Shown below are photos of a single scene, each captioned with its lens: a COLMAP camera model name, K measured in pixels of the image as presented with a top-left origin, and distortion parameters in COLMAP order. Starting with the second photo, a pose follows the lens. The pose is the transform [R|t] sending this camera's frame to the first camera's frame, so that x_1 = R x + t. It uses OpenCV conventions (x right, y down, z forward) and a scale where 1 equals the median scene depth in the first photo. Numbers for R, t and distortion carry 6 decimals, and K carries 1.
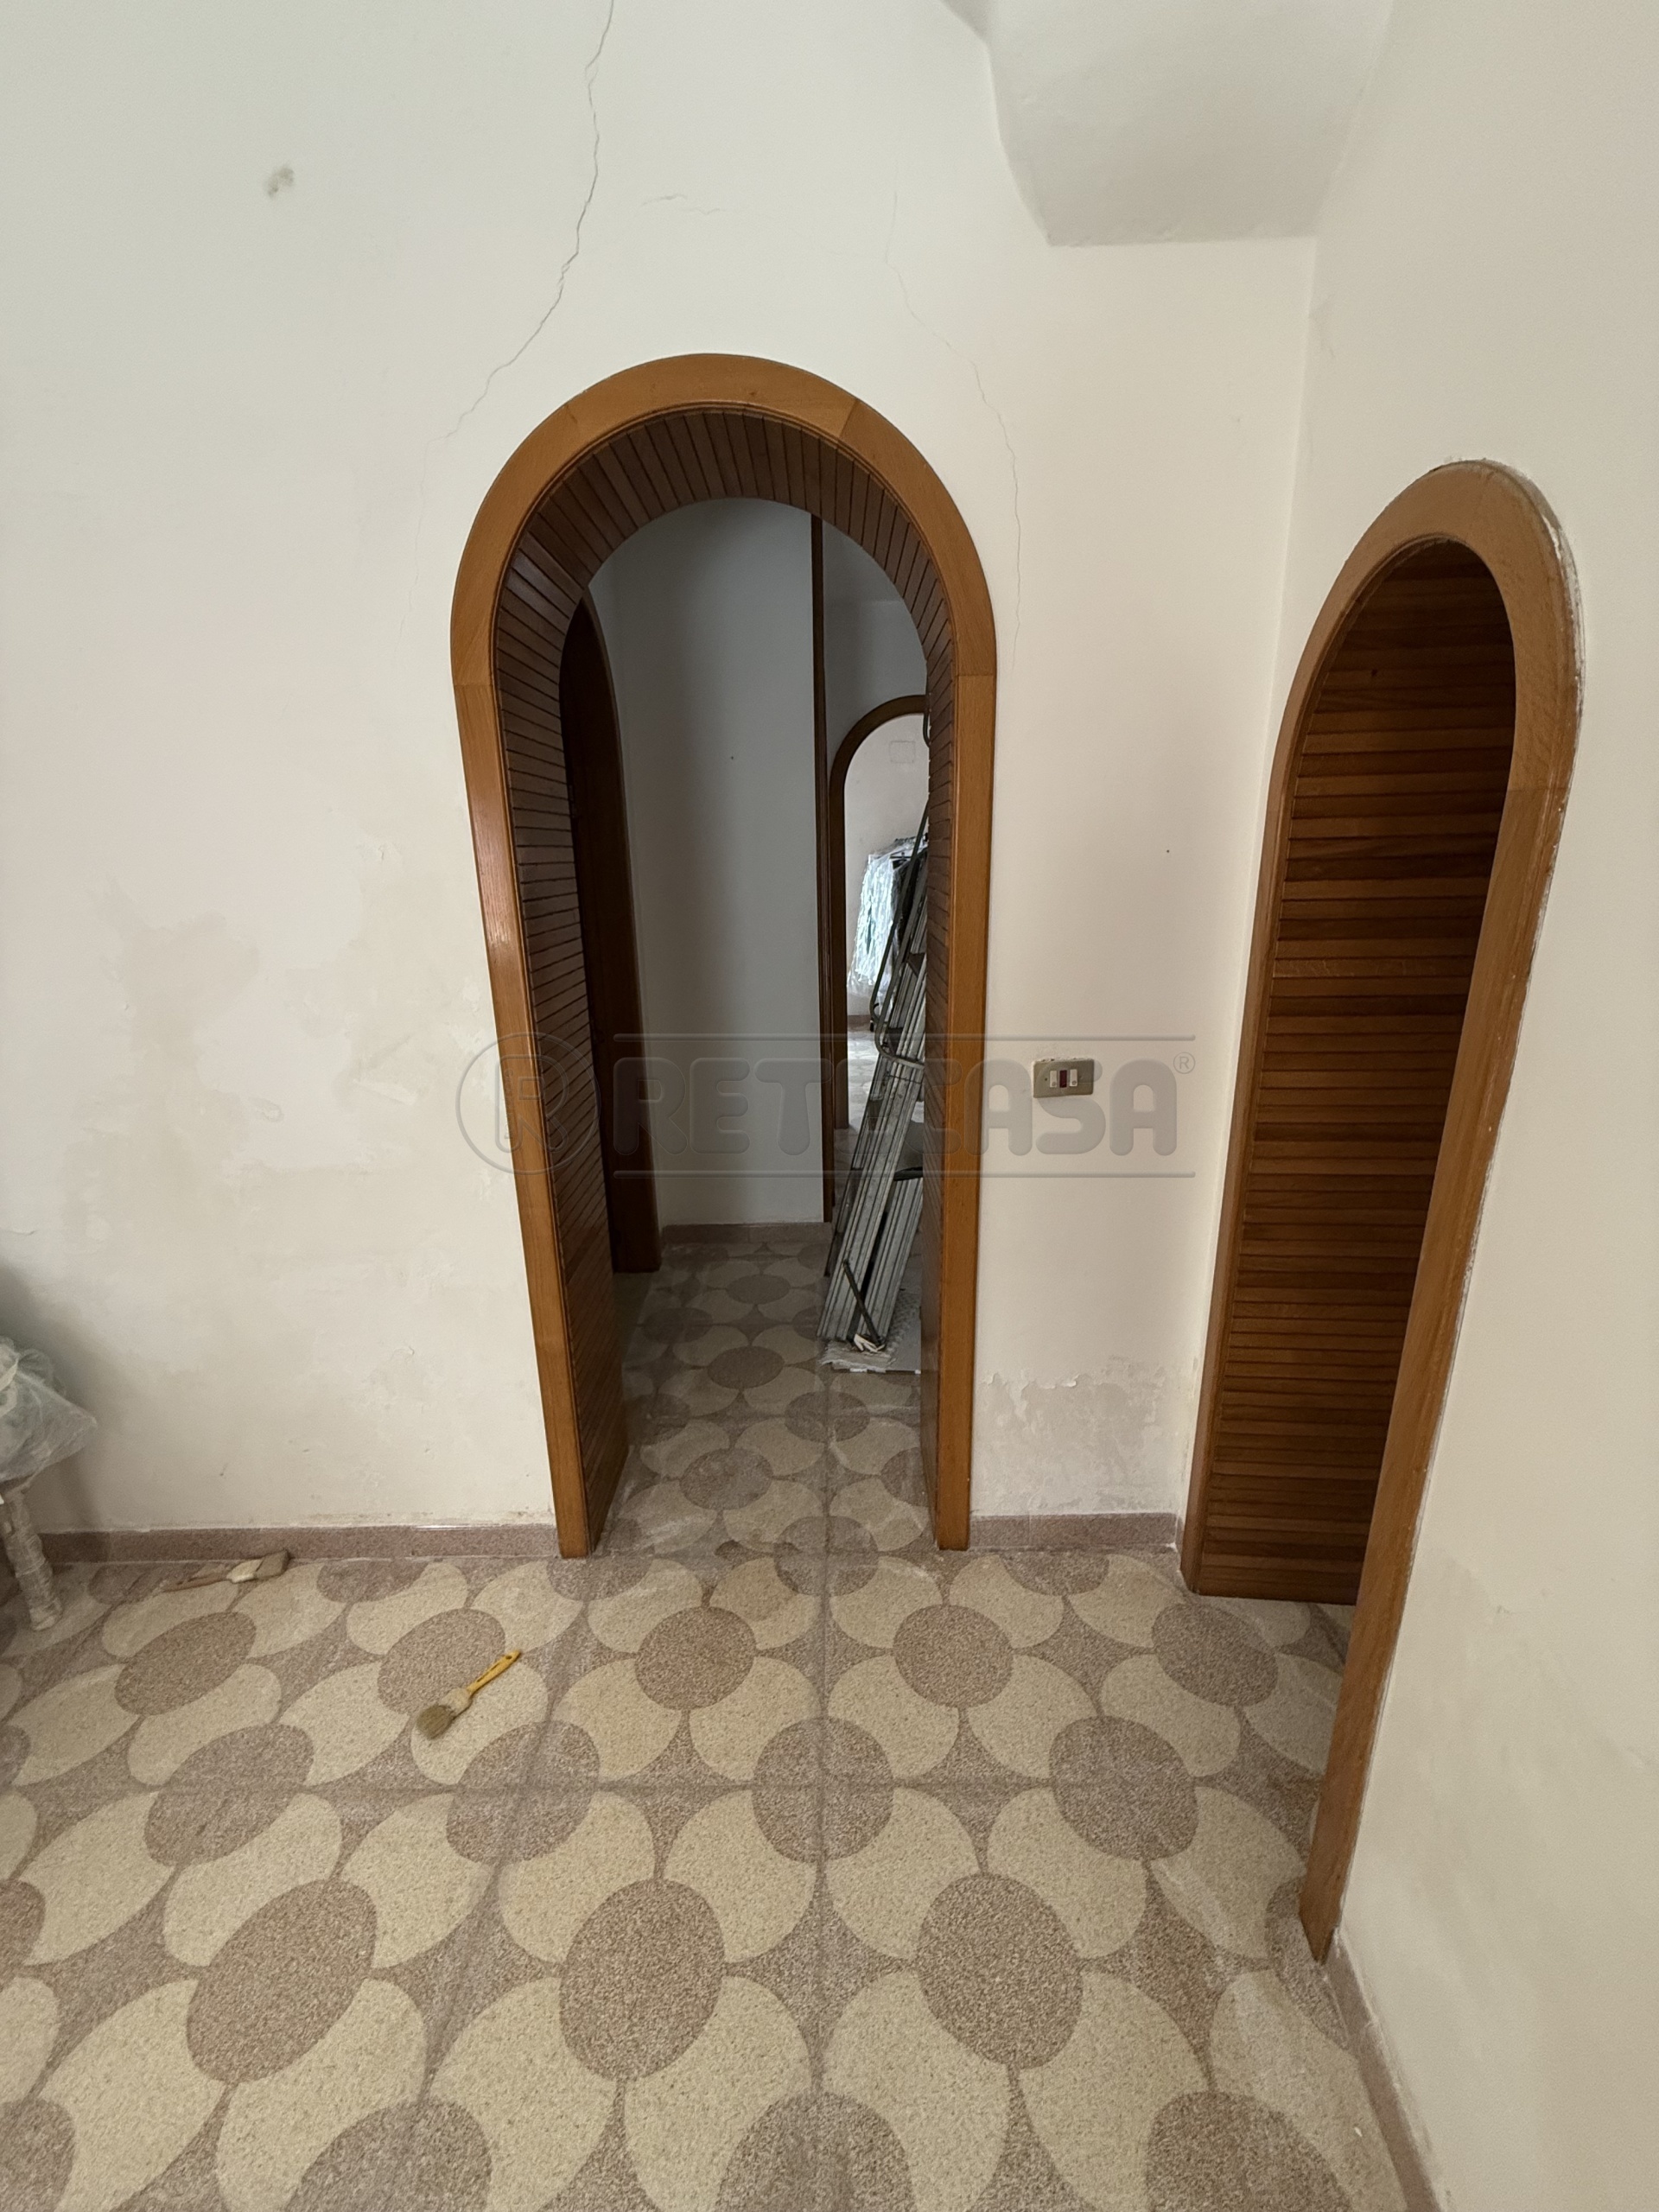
lens RADIAL K [[875.1, 0, 828.5], [0, 875.1, 1096.8], [0, 0, 1]] dist [-0.000153, -0.000007]
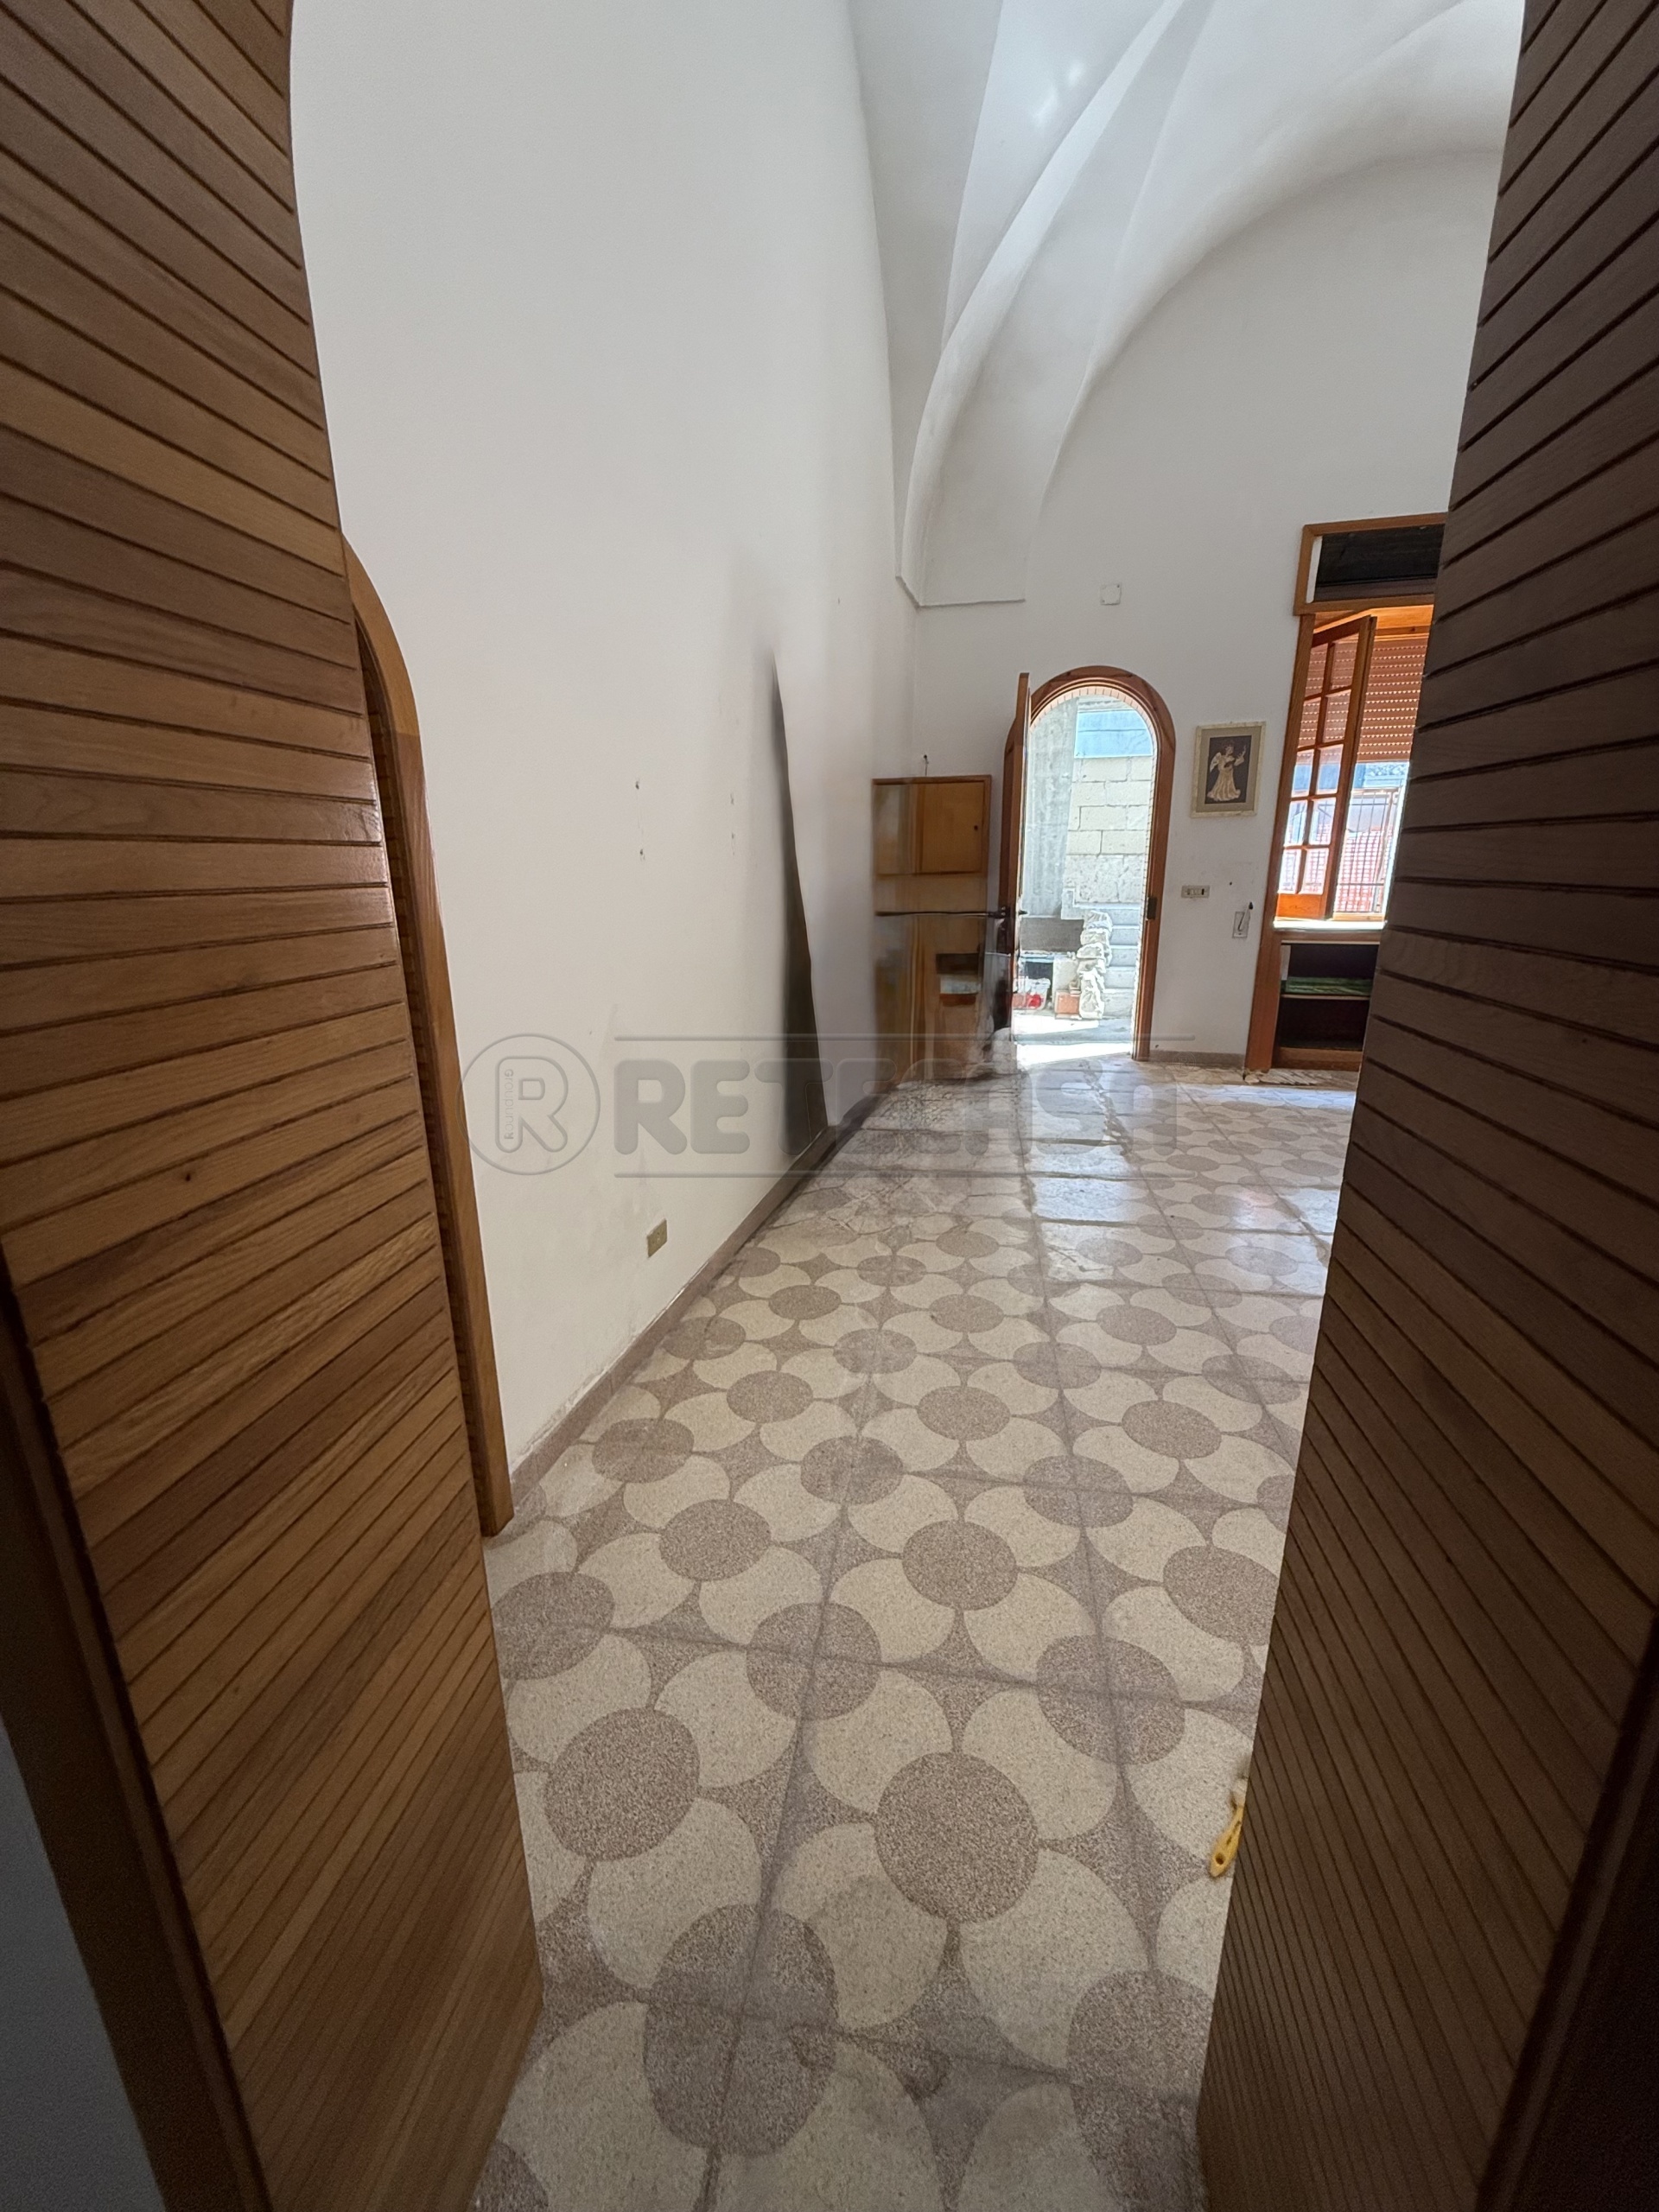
lens RADIAL K [[875.1, 0, 831.9], [0, 875.1, 1096.2], [0, 0, 1]] dist [-0.000153, -0.000007]
pose [[-0.988918, -0.015470, 0.147655, -0.161755], [0.063149, 0.856271, 0.512652, -0.303185], [-0.134363, 0.516295, -0.845805, 1.443222]]
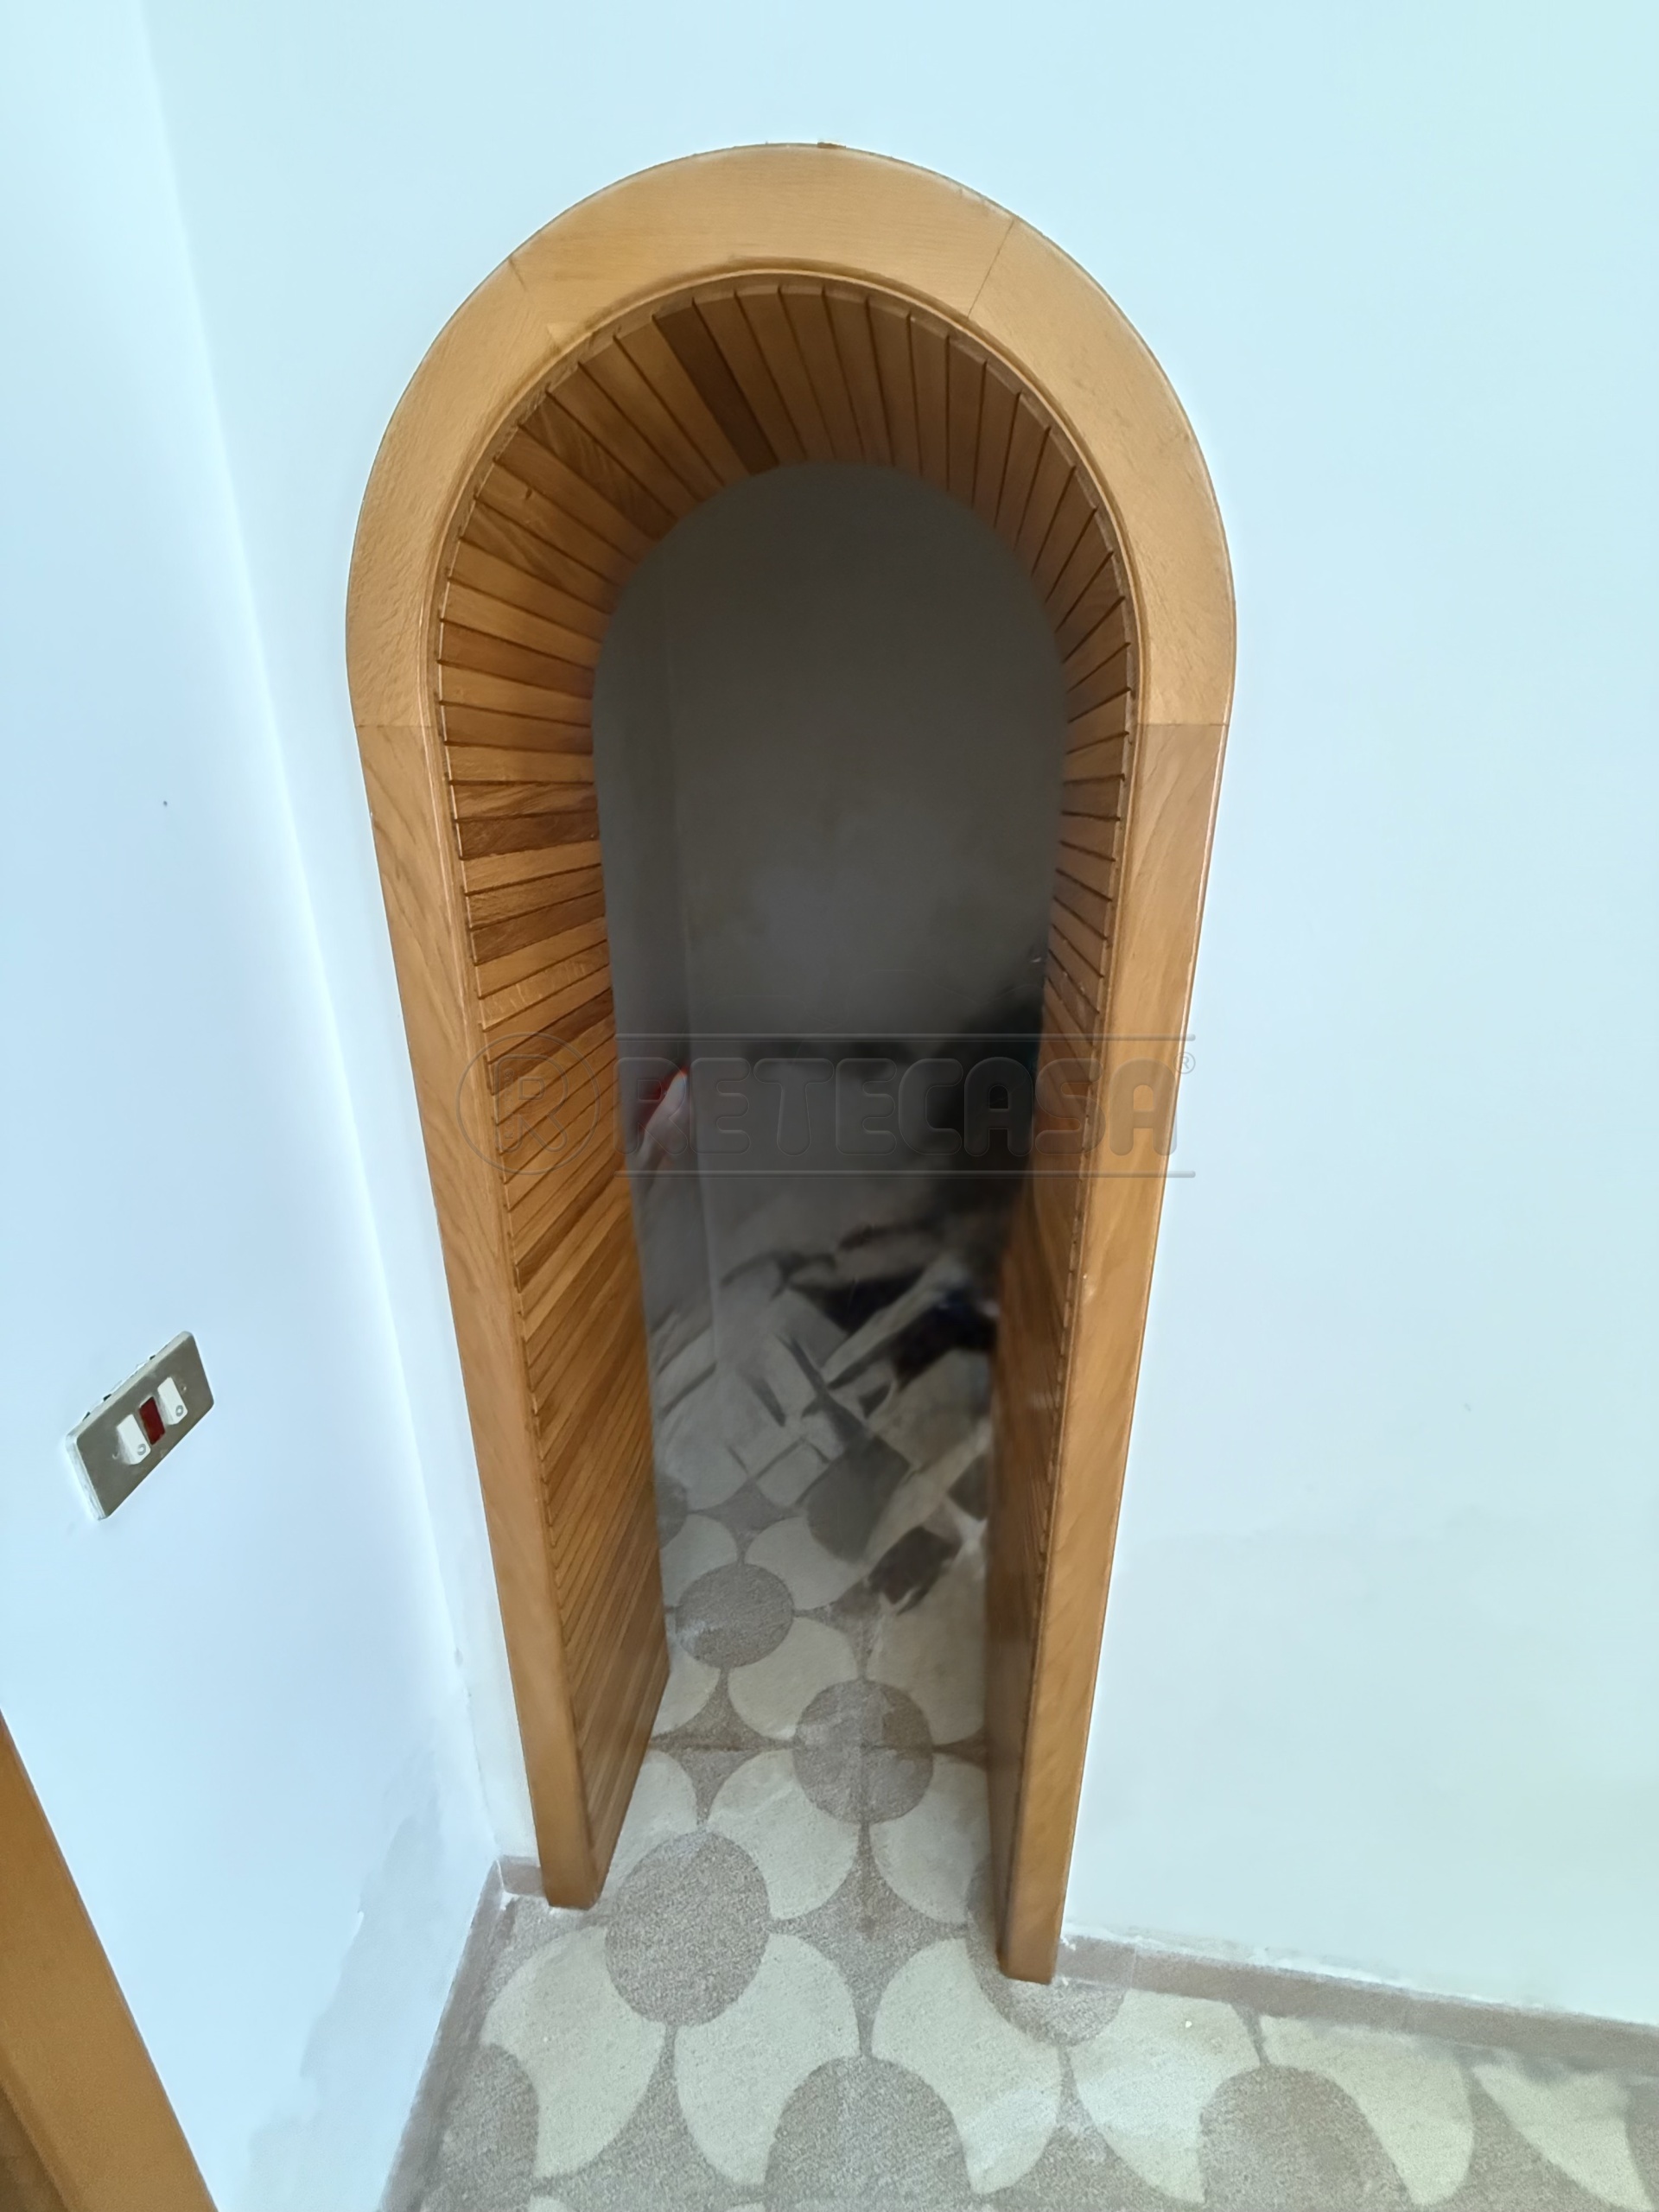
lens RADIAL K [[875.1, 0, 824.1], [0, 875.1, 1100.6], [0, 0, 1]] dist [-0.000153, -0.000007]
pose [[0.012368, -0.309946, 0.950674, -0.043390], [0.271368, 0.916105, 0.295145, -0.190817], [-0.962396, 0.254332, 0.095440, 0.704863]]
